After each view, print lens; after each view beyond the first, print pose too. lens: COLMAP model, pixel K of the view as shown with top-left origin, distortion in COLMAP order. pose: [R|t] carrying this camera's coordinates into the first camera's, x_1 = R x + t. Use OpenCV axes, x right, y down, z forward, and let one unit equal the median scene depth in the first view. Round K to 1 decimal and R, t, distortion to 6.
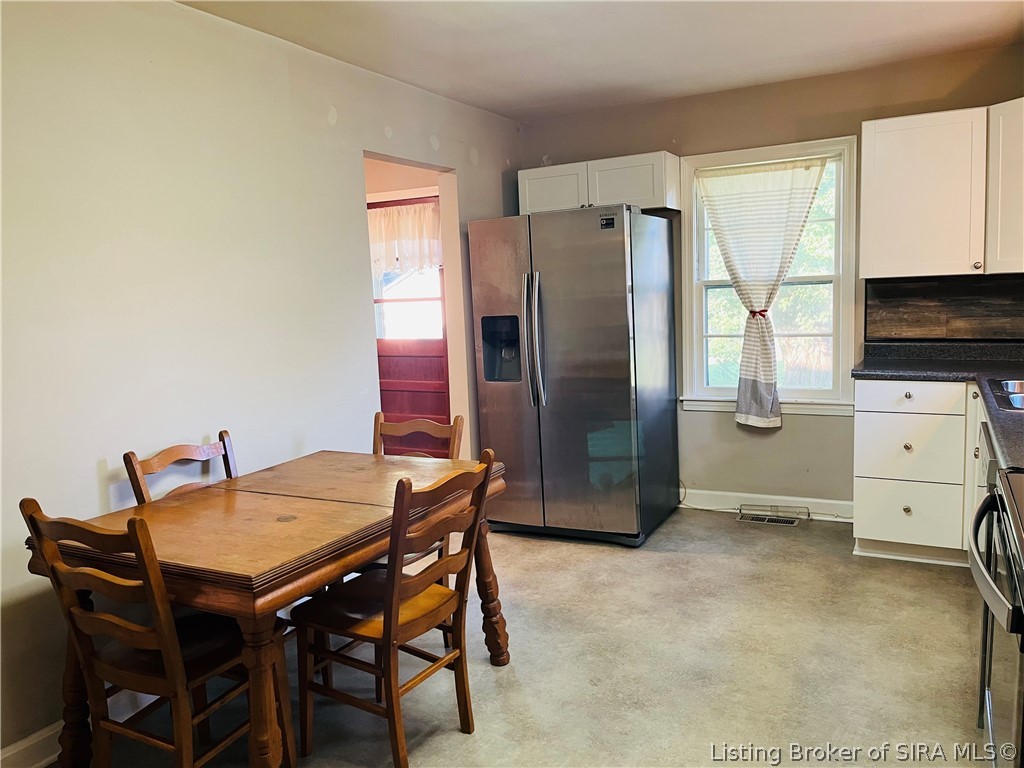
lens RADIAL K [[787.4, 0, 512.0], [0, 787.4, 384.0], [0, 0, 1]] dist [0.090805, -0.095277]
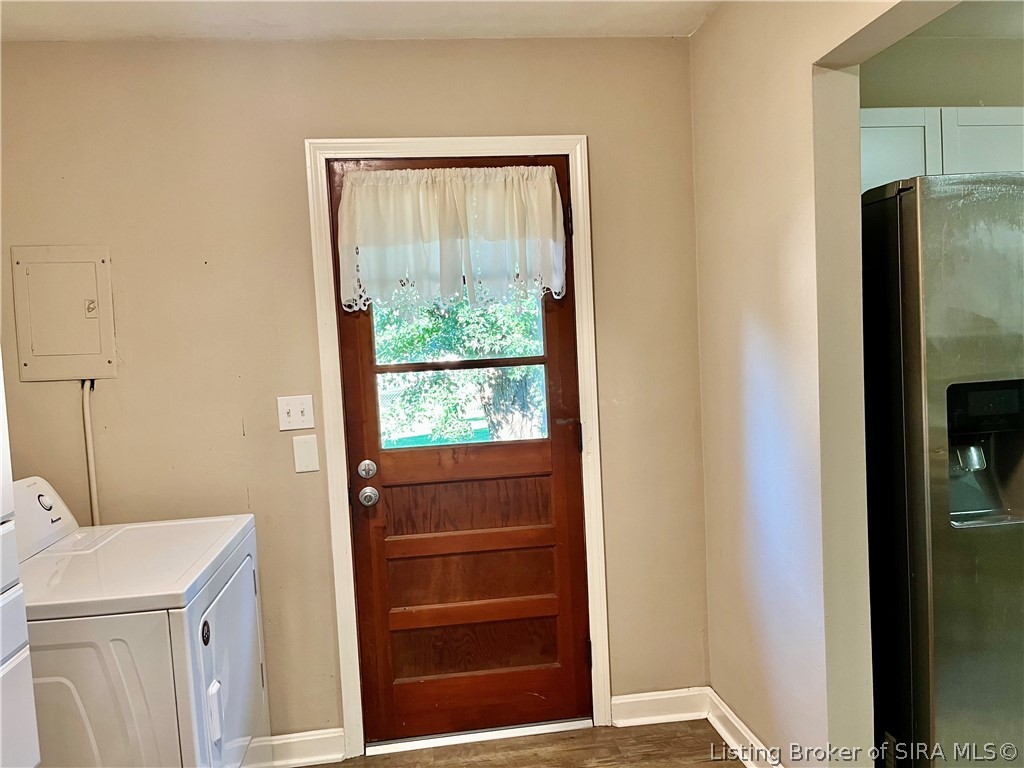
lens RADIAL K [[787.4, 0, 512.0], [0, 787.4, 384.0], [0, 0, 1]] dist [0.090805, -0.095277]
pose [[0.812874, -0.039178, 0.581121, -0.496453], [0.092675, 0.993724, -0.062639, -0.077941], [-0.575020, 0.104773, 0.811403, 0.746239]]
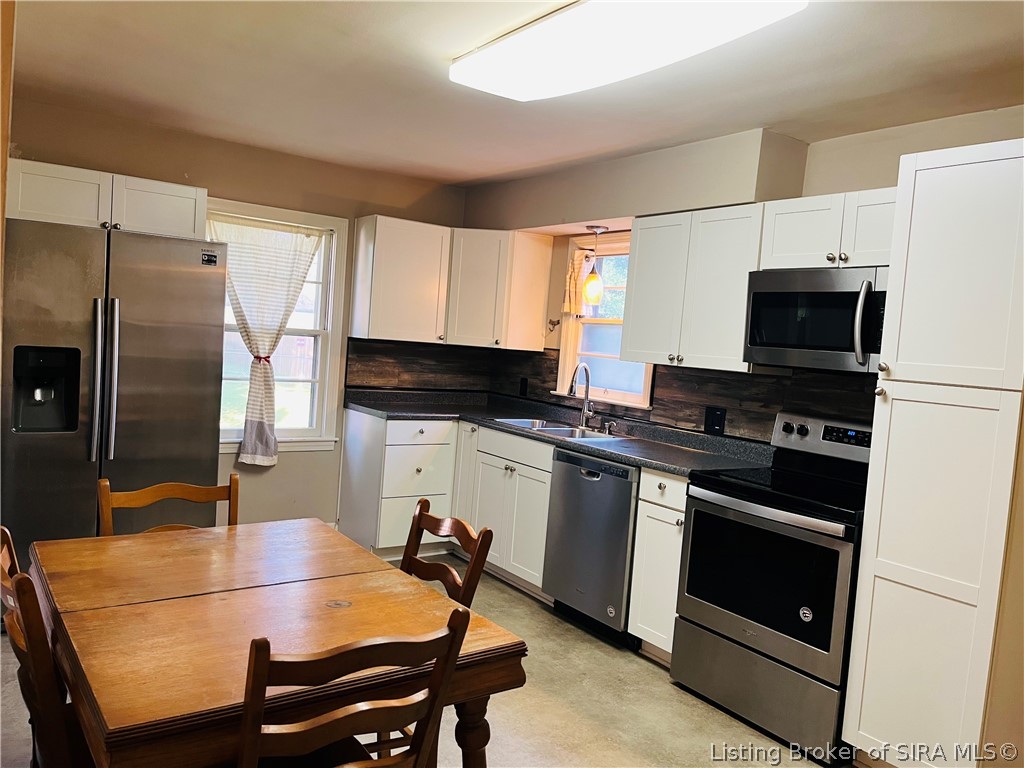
lens RADIAL K [[787.4, 0, 512.0], [0, 787.4, 384.0], [0, 0, 1]] dist [0.090805, -0.095277]
pose [[0.440640, 0.020027, 0.897461, -0.501868], [0.014281, 0.999468, -0.029315, -0.019491], [-0.897570, 0.025734, 0.440120, 0.233972]]
